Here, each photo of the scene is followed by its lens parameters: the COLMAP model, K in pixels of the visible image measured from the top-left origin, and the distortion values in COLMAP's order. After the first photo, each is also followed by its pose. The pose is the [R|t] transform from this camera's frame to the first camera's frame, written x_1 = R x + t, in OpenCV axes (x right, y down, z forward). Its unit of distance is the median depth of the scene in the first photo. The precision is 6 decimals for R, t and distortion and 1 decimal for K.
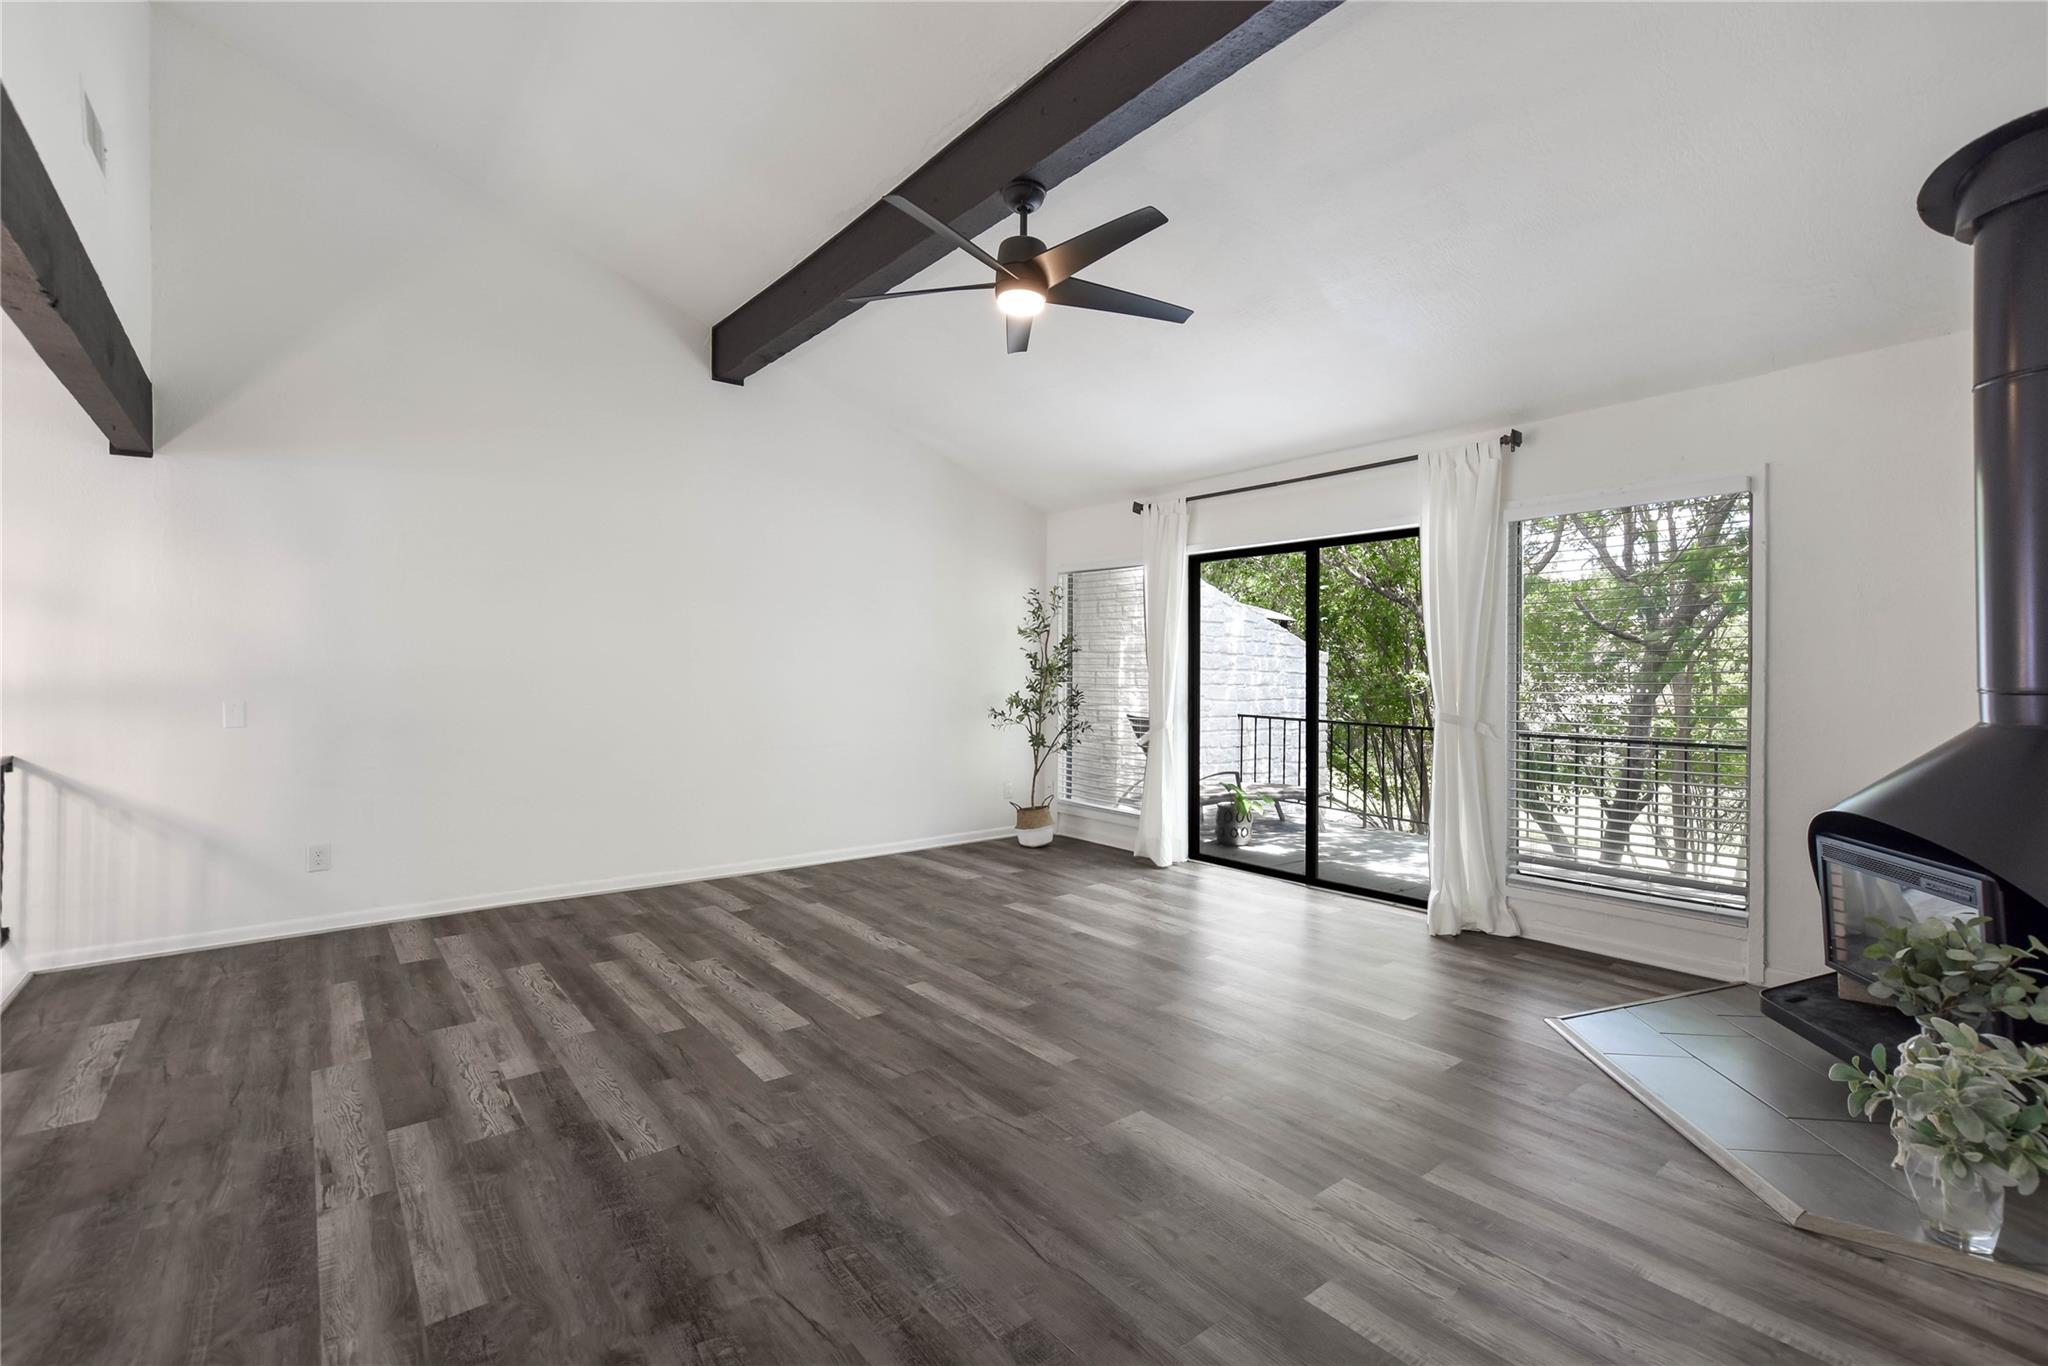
lens RADIAL K [[912.5, 0, 1024.0], [0, 912.5, 683.0], [0, 0, 1]] dist [-0.008312, 0.000660]
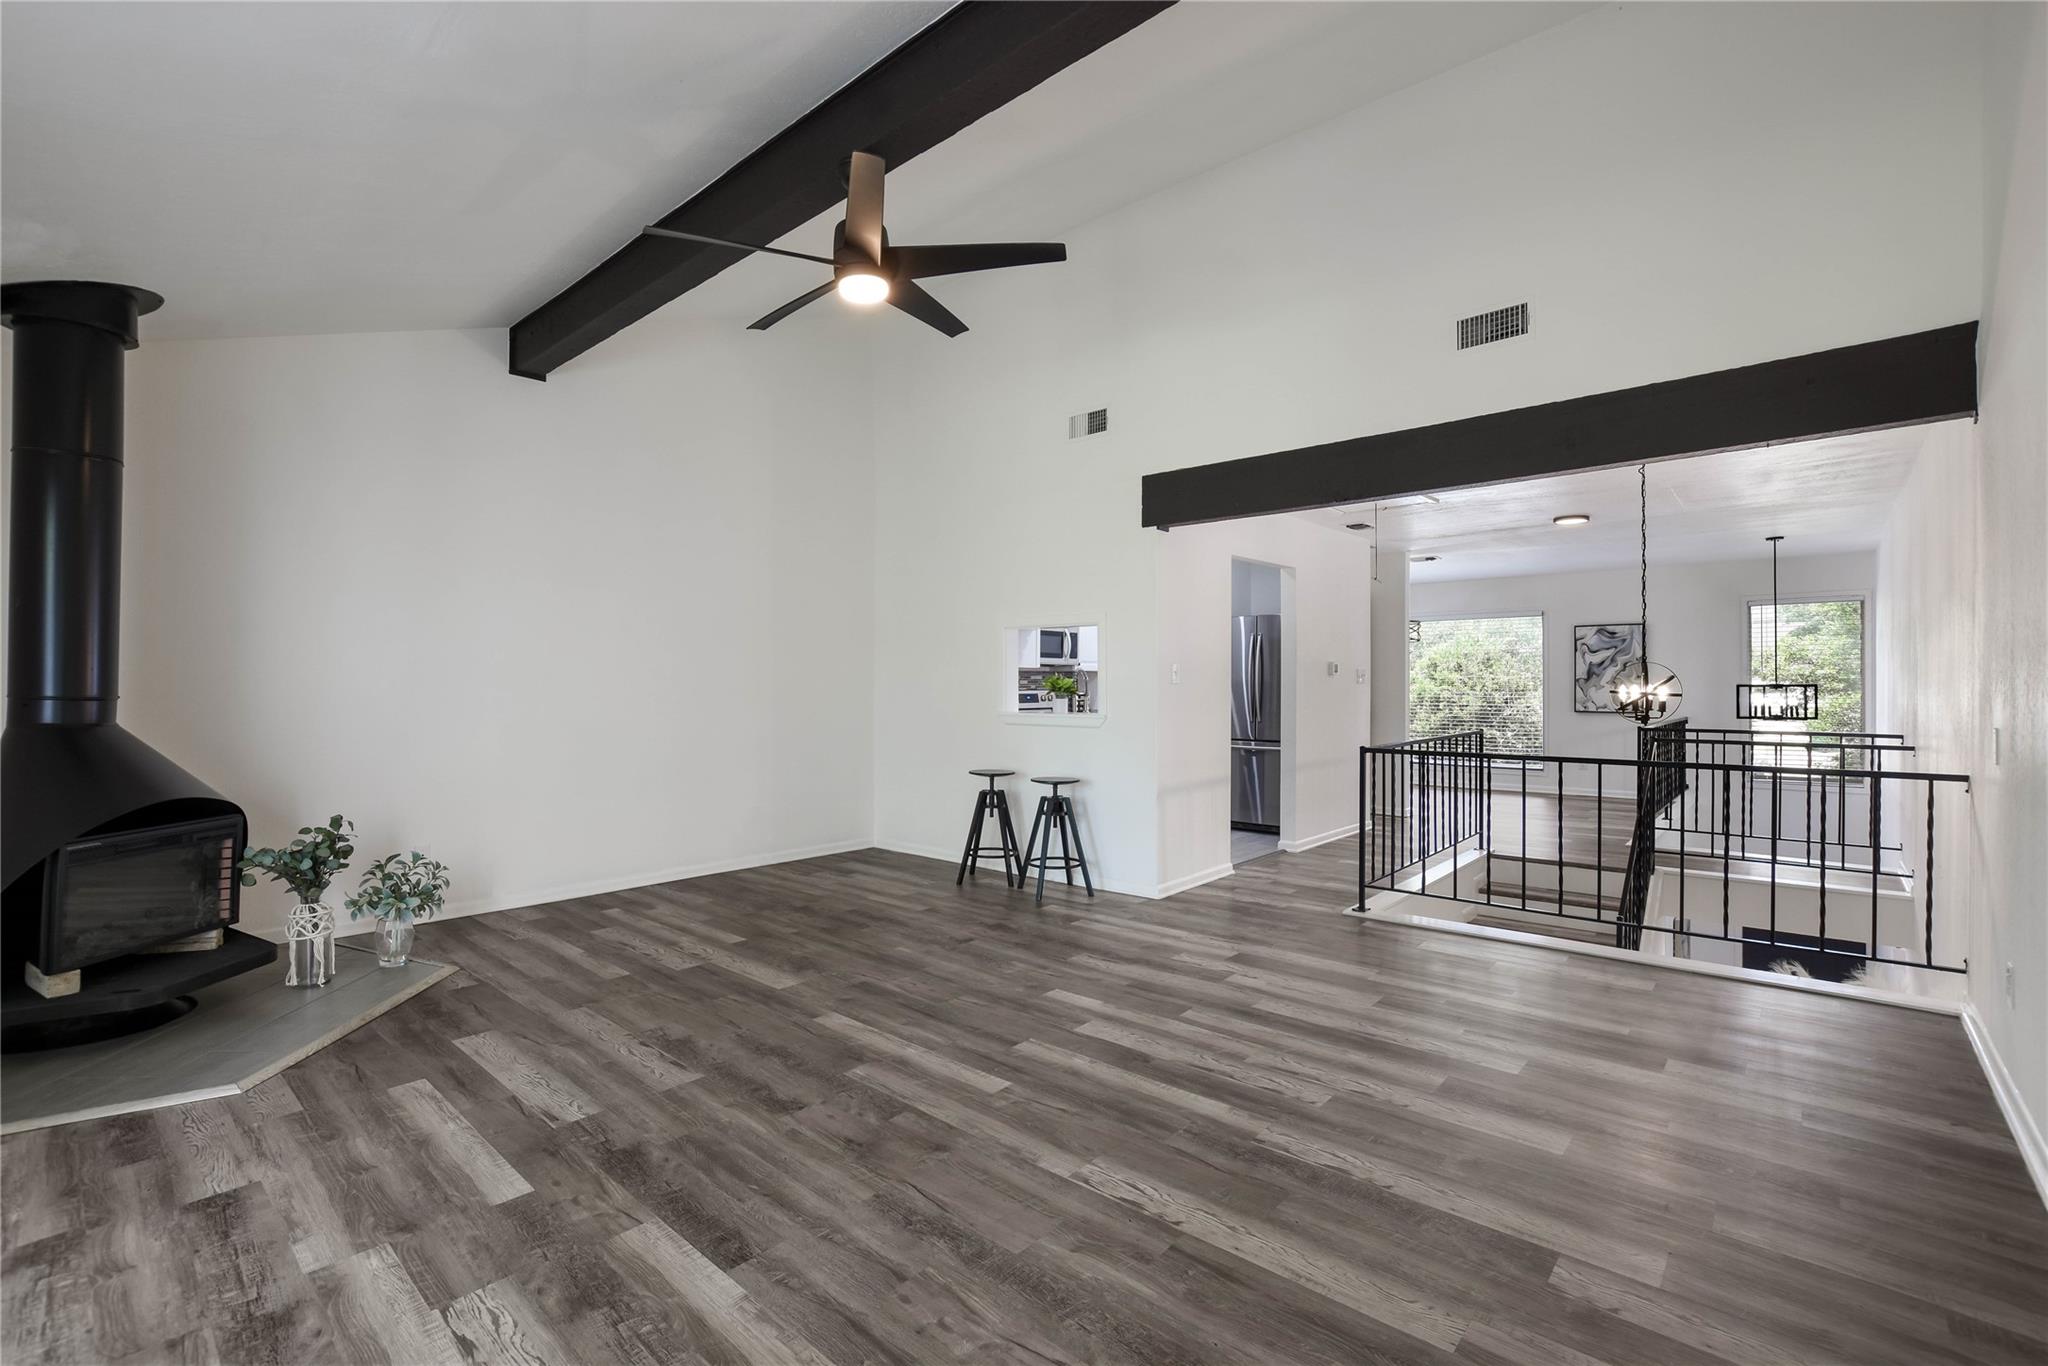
lens RADIAL K [[912.5, 0, 1024.0], [0, 912.5, 683.0], [0, 0, 1]] dist [-0.008312, 0.000660]
pose [[-0.986180, -0.001126, -0.165673, -0.010953], [-0.003148, 0.999924, 0.011941, -0.025451], [0.165647, 0.012298, -0.986109, 1.956172]]
